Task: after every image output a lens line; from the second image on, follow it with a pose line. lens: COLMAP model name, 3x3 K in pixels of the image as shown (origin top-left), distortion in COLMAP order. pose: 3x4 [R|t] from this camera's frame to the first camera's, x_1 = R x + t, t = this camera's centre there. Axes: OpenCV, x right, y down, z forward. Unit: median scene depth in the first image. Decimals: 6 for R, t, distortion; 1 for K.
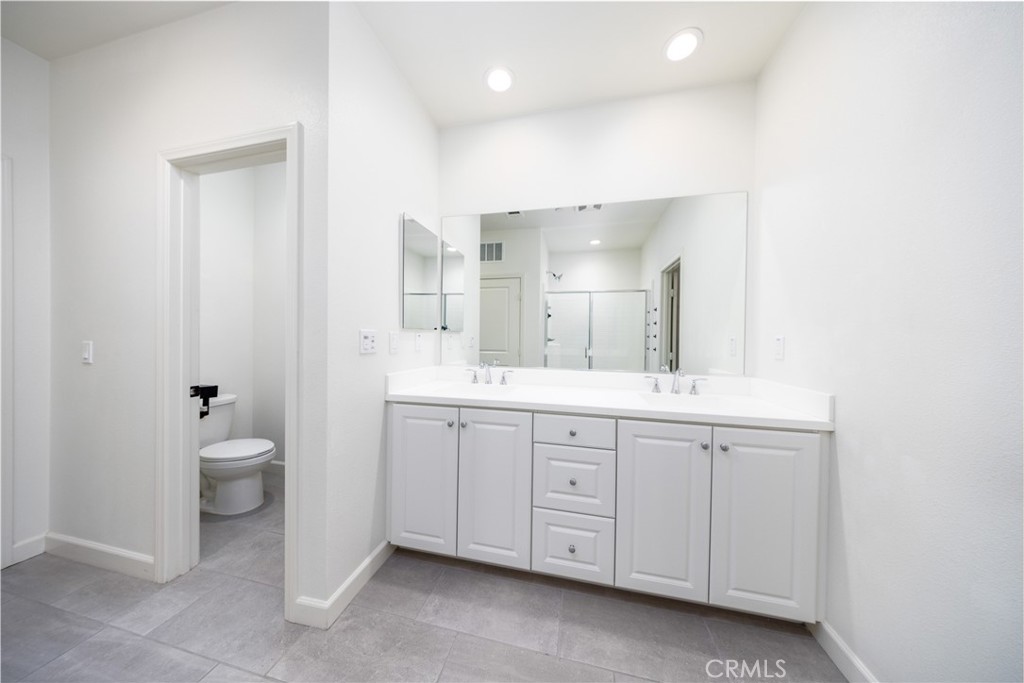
lens RADIAL K [[293.3, 0, 514.5], [0, 293.3, 329.9], [0, 0, 1]] dist [-0.006489, -0.000029]
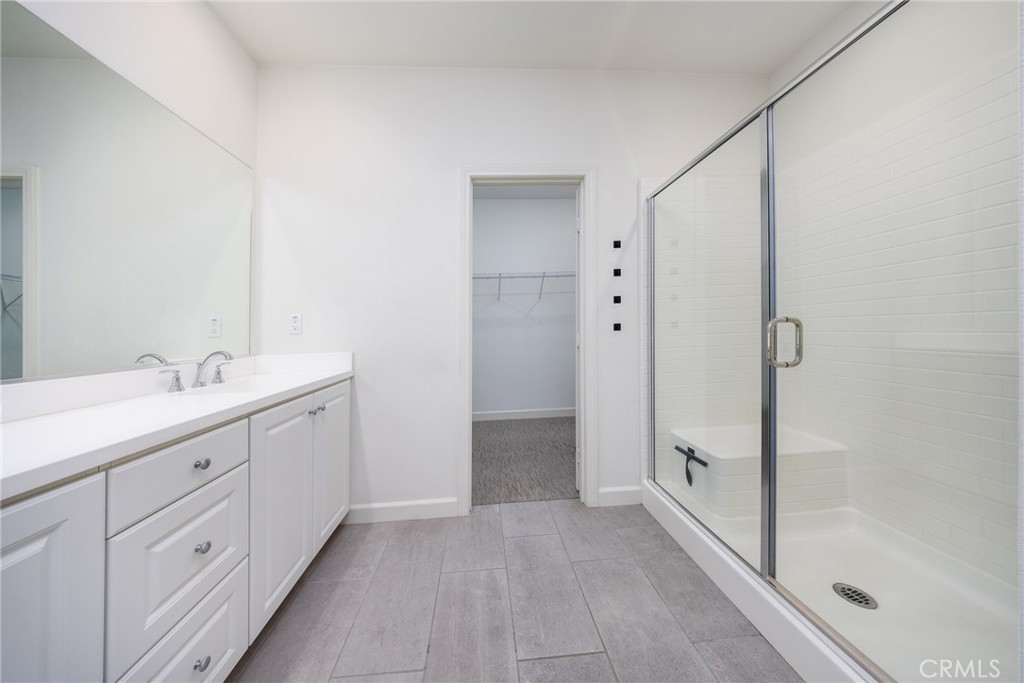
lens RADIAL K [[293.3, 0, 514.5], [0, 293.3, 329.9], [0, 0, 1]] dist [-0.006489, -0.000029]
pose [[-0.324943, -0.008690, 0.945694, -0.572397], [-0.001236, 0.999961, 0.008764, 0.084875], [-0.945733, 0.001678, -0.324941, 0.639734]]
